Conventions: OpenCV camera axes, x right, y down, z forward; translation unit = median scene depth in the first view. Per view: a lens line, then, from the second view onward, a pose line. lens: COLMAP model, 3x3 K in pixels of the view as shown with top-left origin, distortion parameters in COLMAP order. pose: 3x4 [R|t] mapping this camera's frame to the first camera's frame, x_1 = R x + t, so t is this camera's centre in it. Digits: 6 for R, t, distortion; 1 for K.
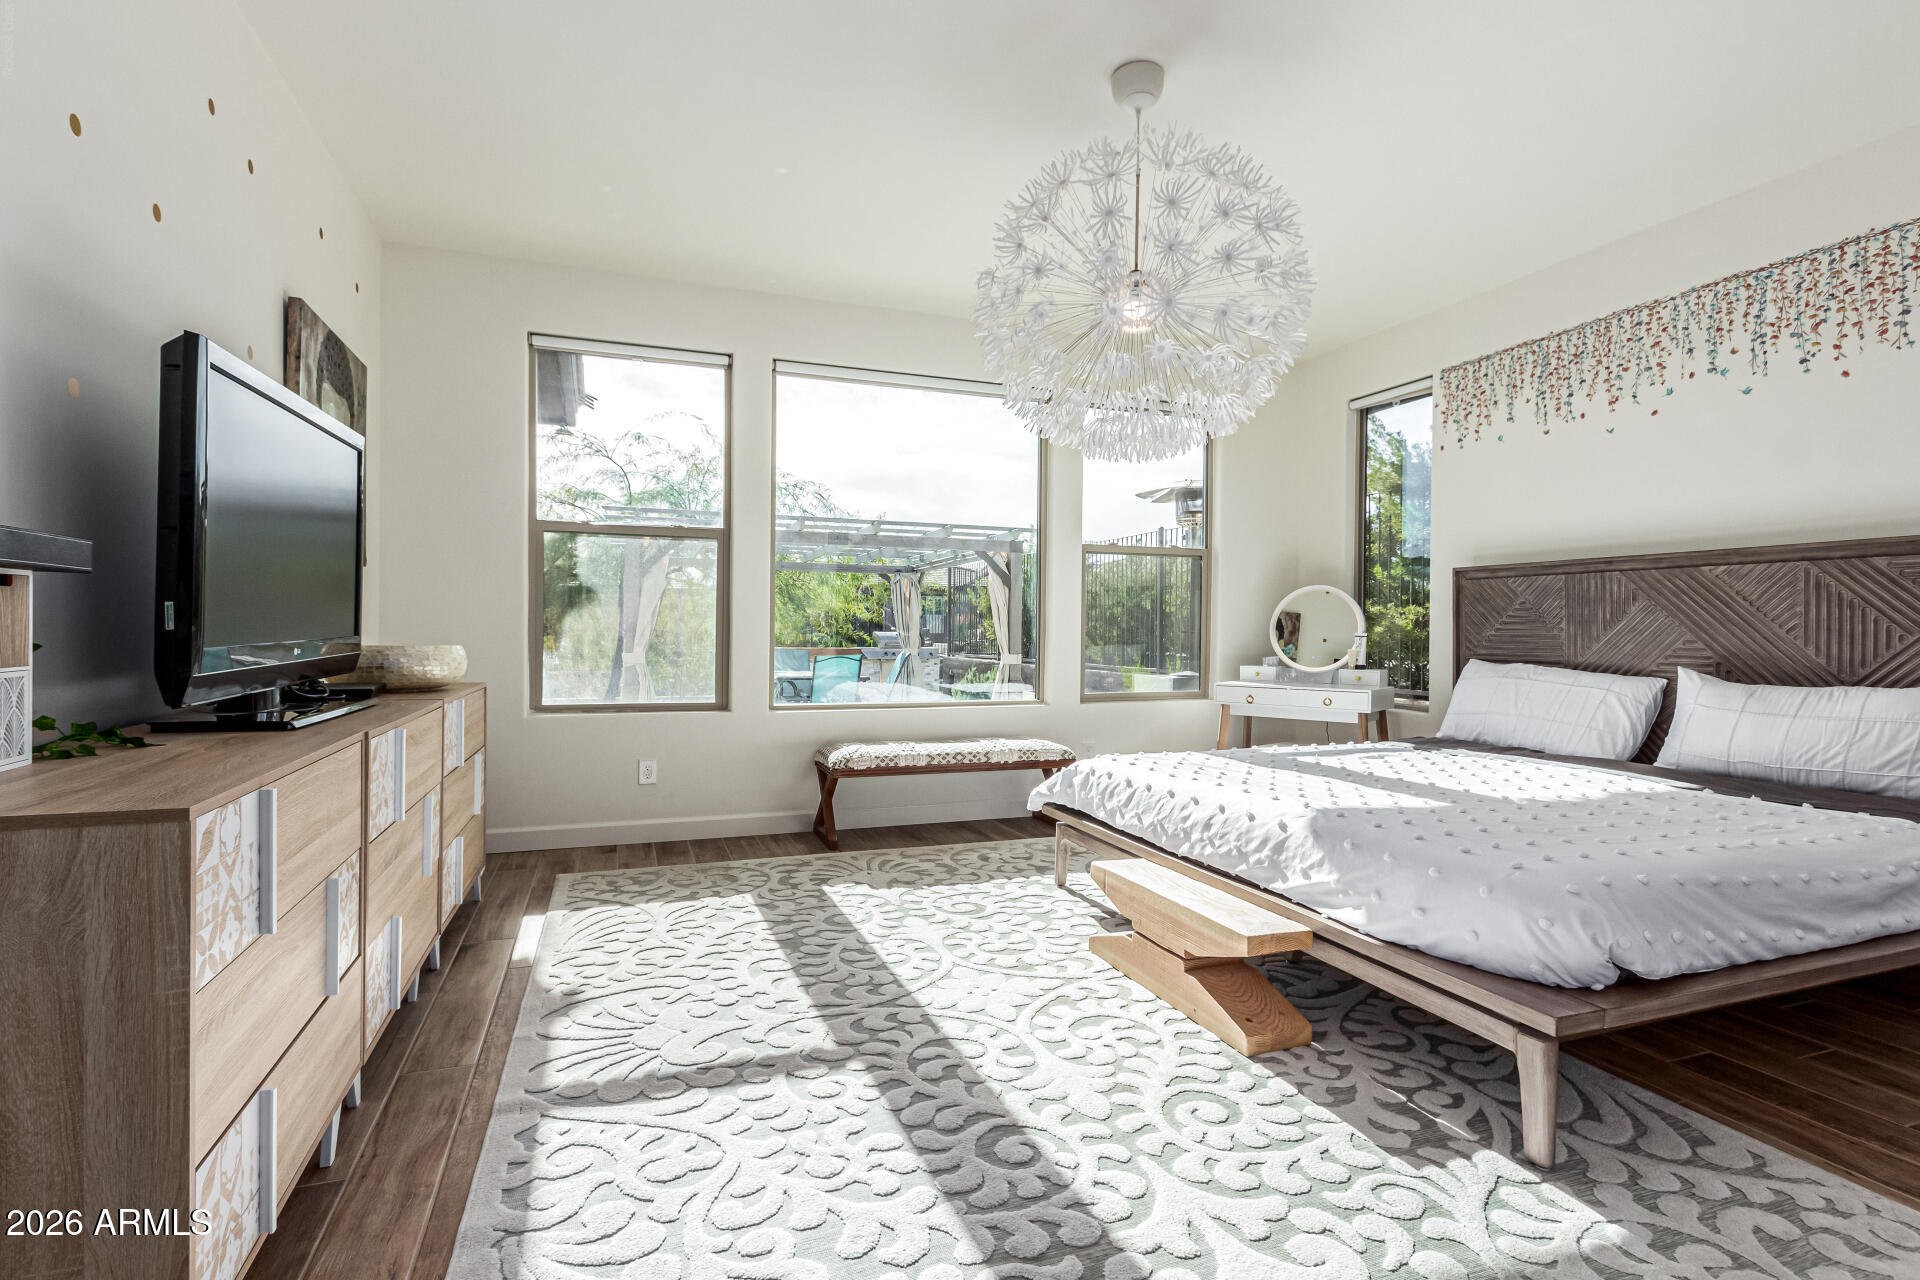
lens RADIAL K [[922.4, 0, 955.7], [0, 922.4, 634.4], [0, 0, 1]] dist [0.000981, 0.000635]
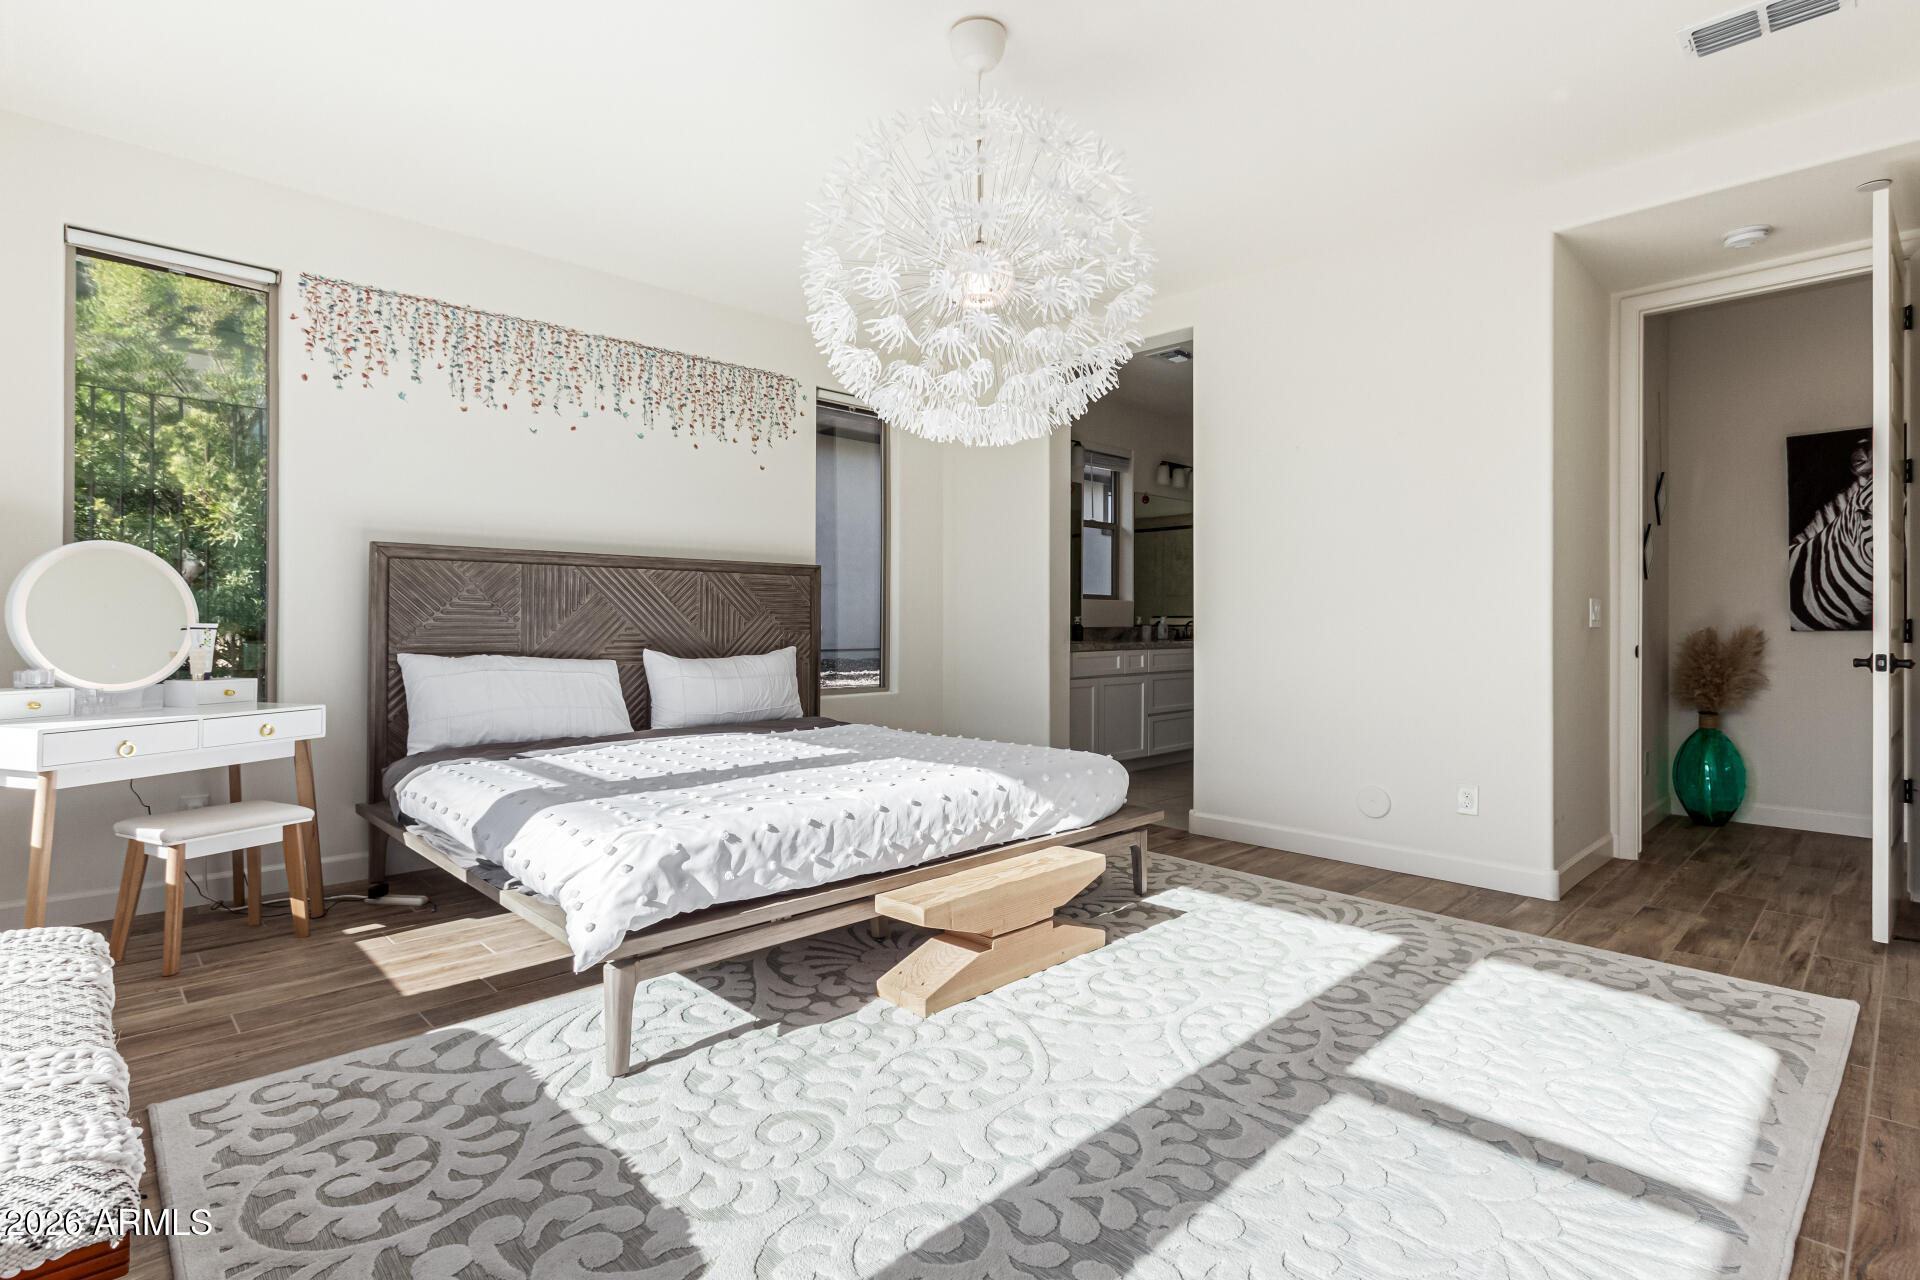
lens RADIAL K [[922.4, 0, 955.2], [0, 922.4, 628.4], [0, 0, 1]] dist [0.000981, 0.000635]
pose [[-0.397090, -0.015270, 0.917653, -0.545756], [-0.002196, 0.999875, 0.015688, -0.013247], [-0.917777, 0.004215, -0.397074, 1.159554]]
